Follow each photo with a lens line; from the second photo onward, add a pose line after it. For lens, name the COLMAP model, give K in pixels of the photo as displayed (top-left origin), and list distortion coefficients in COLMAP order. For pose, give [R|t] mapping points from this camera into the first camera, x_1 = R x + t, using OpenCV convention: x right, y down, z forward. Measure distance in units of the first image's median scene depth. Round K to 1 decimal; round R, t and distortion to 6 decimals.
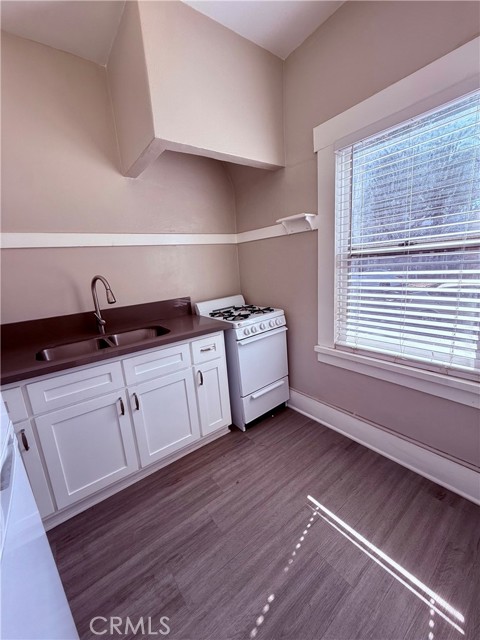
lens RADIAL K [[254.5, 0, 240.0], [0, 254.5, 320.0], [0, 0, 1]] dist [-0.001915, -0.000084]
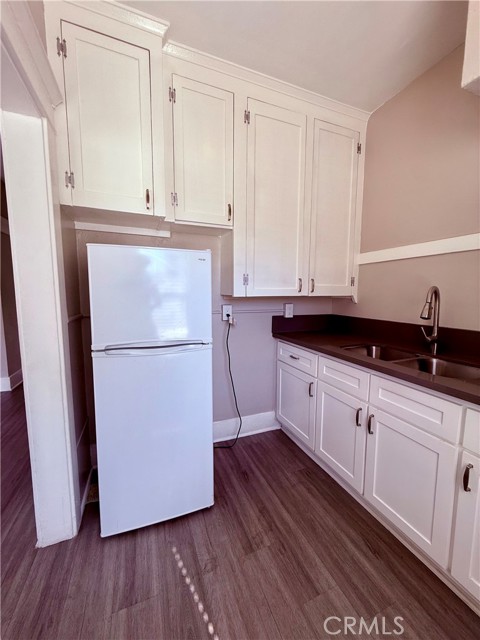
lens RADIAL K [[254.5, 0, 240.0], [0, 254.5, 320.0], [0, 0, 1]] dist [-0.001915, -0.000084]
pose [[-0.265452, 0.173980, -0.948297, 0.533212], [-0.191054, 0.954586, 0.228614, -0.158999], [0.945005, 0.241862, -0.220157, 0.695203]]
